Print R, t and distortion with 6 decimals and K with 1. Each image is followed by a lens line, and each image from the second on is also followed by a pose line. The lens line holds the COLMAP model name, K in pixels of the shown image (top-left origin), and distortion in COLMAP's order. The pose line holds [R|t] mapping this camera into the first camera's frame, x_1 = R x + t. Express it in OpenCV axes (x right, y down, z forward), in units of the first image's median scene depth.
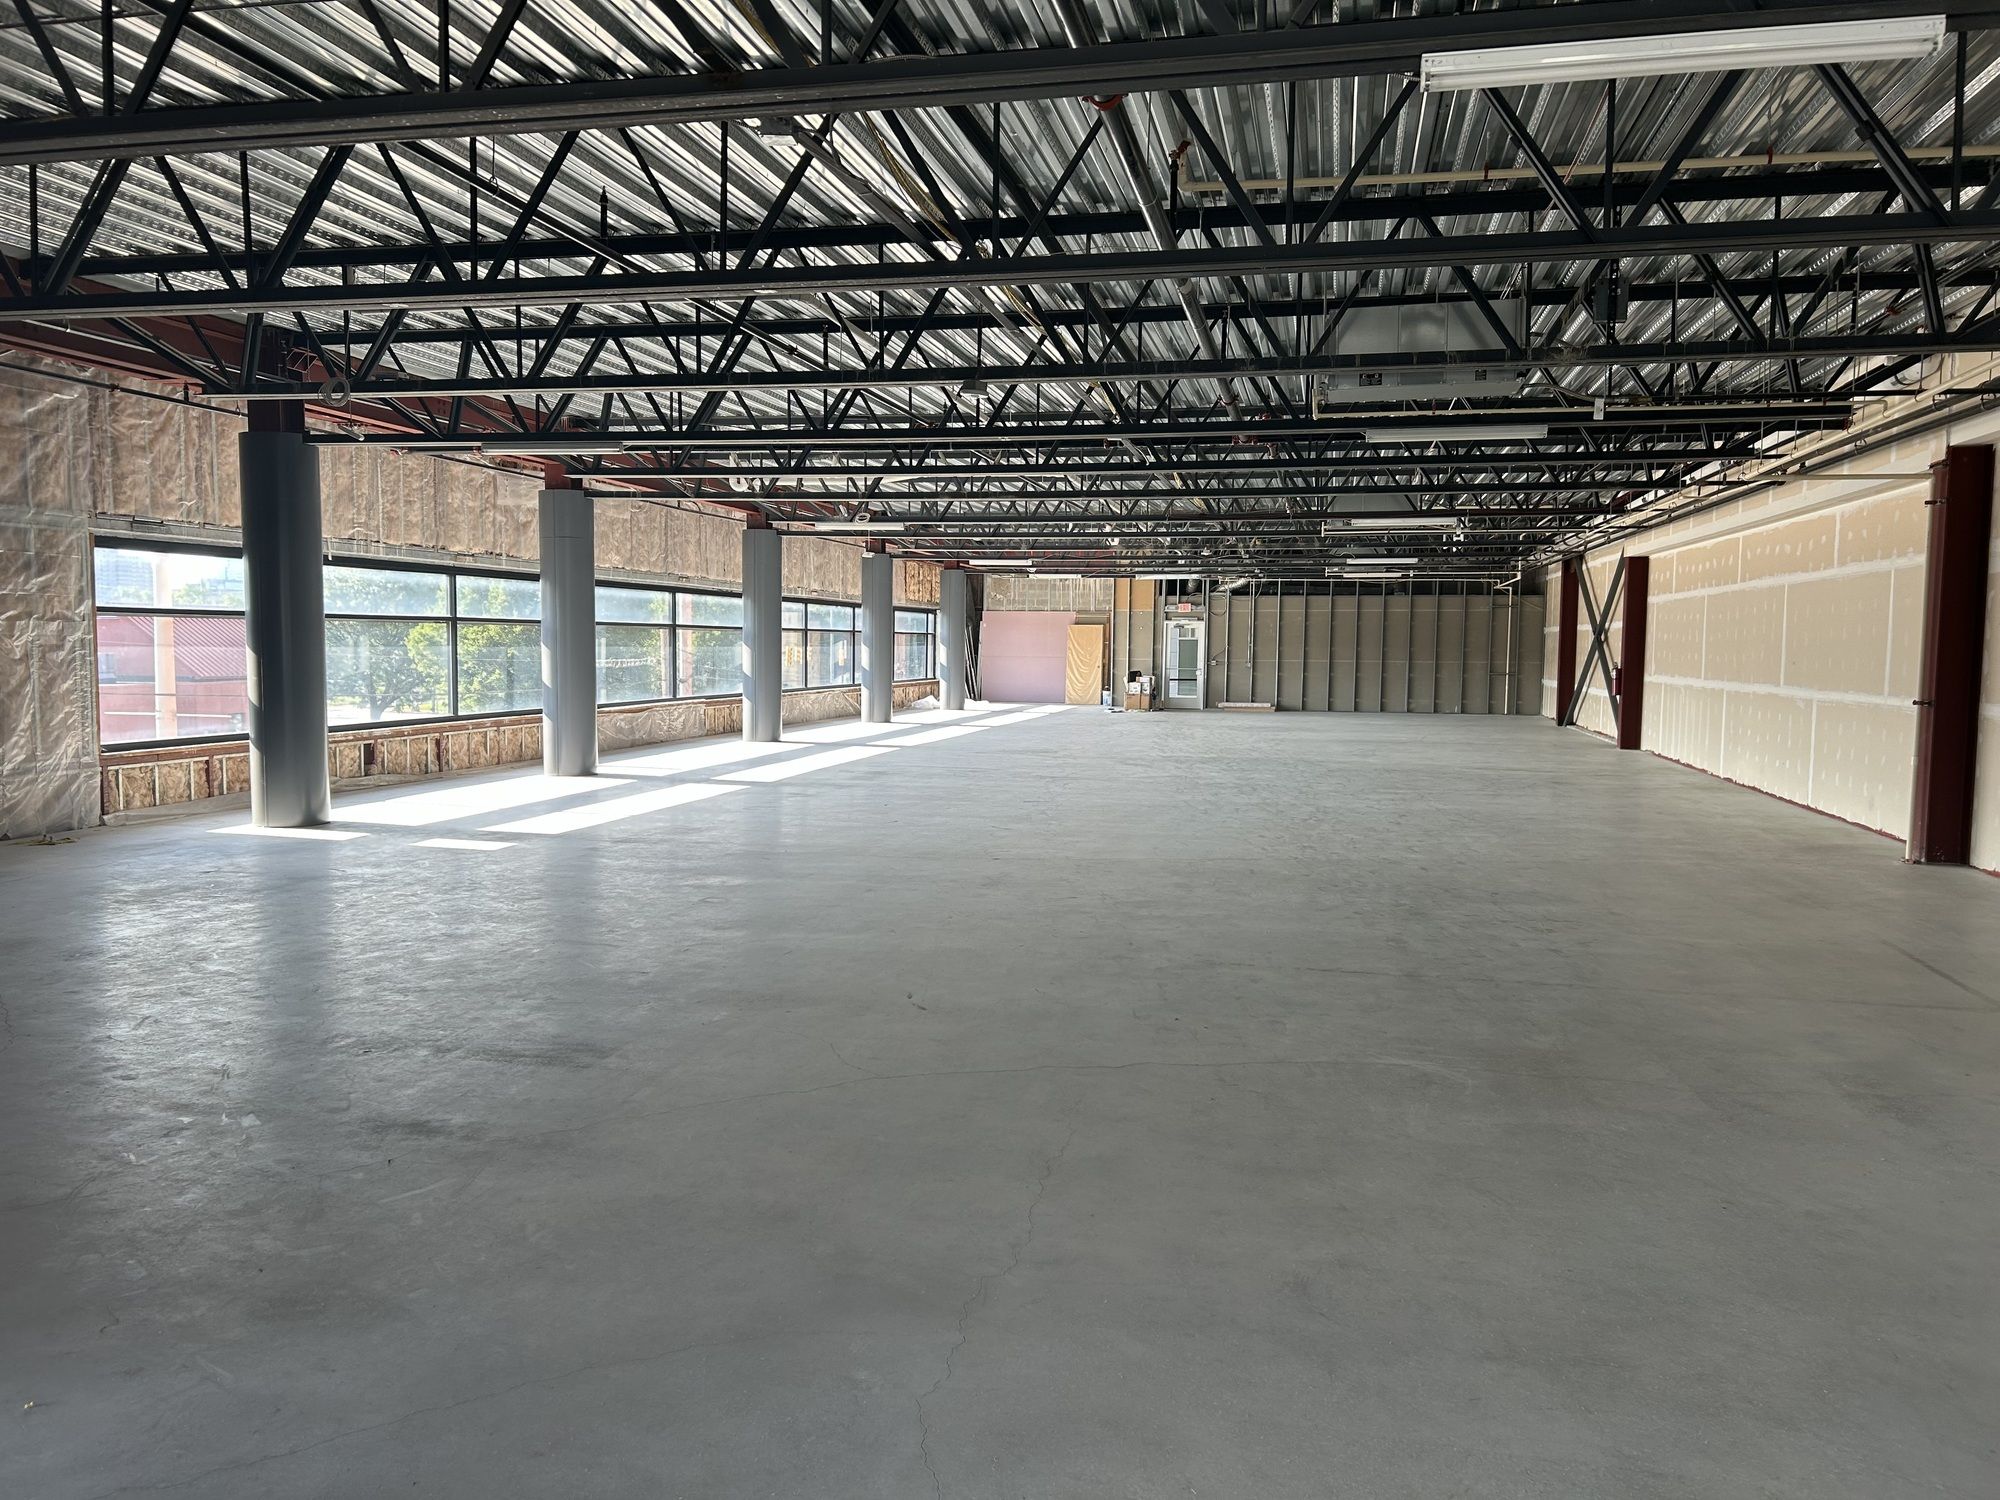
lens RADIAL K [[1506.4, 0, 997.2], [0, 1506.4, 757.3], [0, 0, 1]] dist [0.056647, -0.070248]
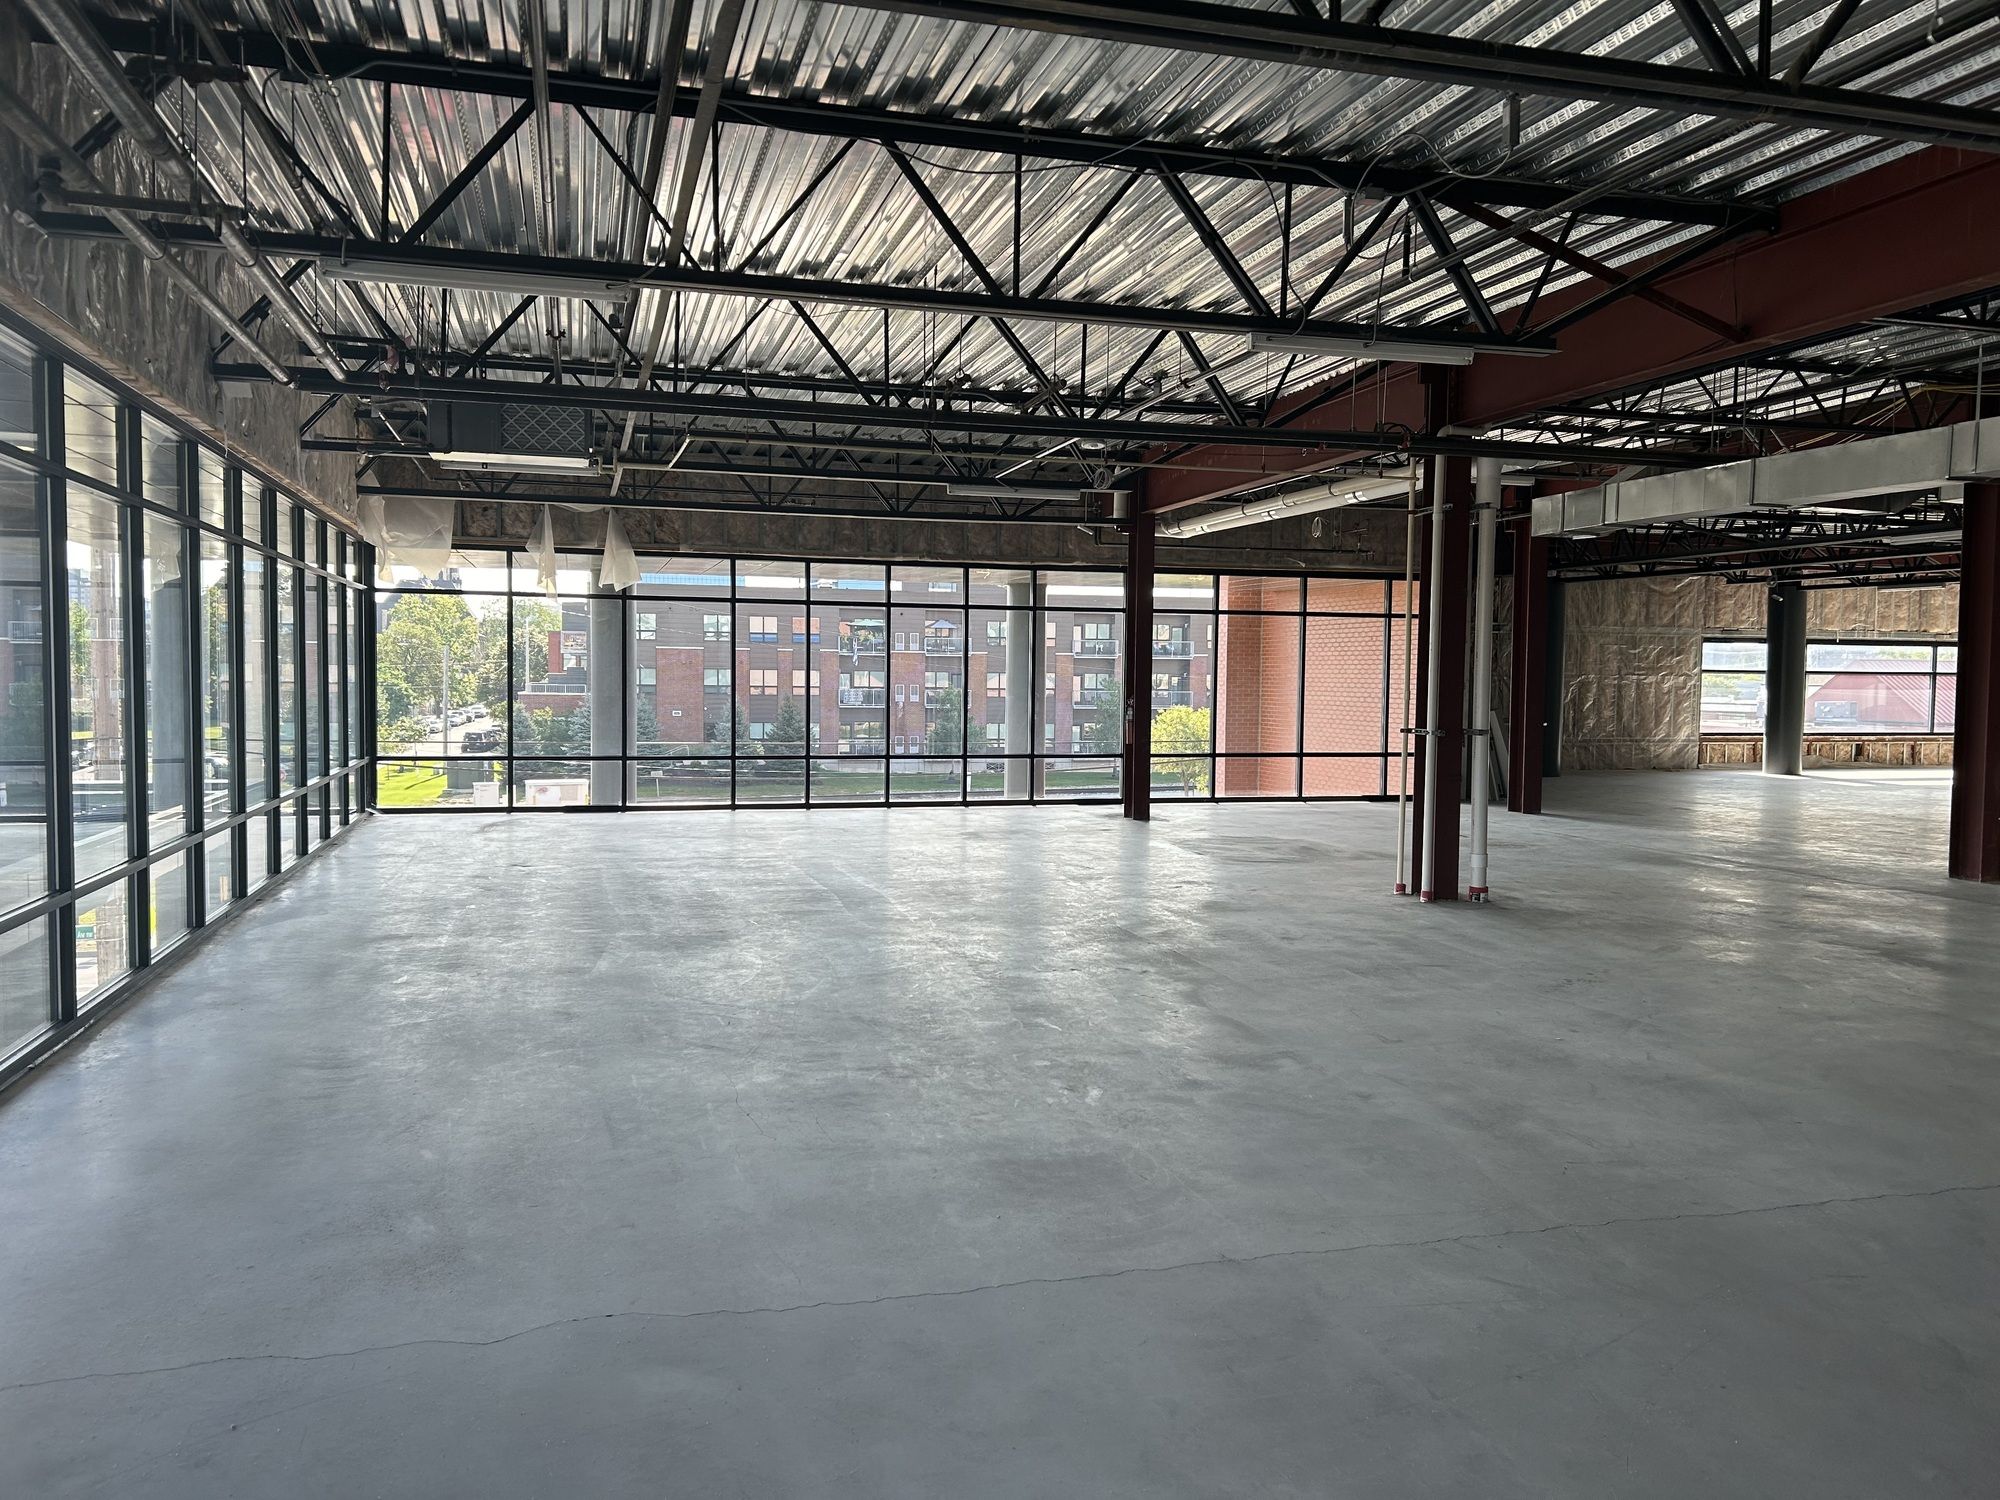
lens RADIAL K [[1506.4, 0, 997.4], [0, 1506.4, 752.5], [0, 0, 1]] dist [0.056647, -0.070248]
pose [[0.473713, 0.039617, -0.879788, 0.853559], [-0.073735, 0.997264, 0.005205, 0.083557], [0.877587, 0.062405, 0.475338, -0.923262]]
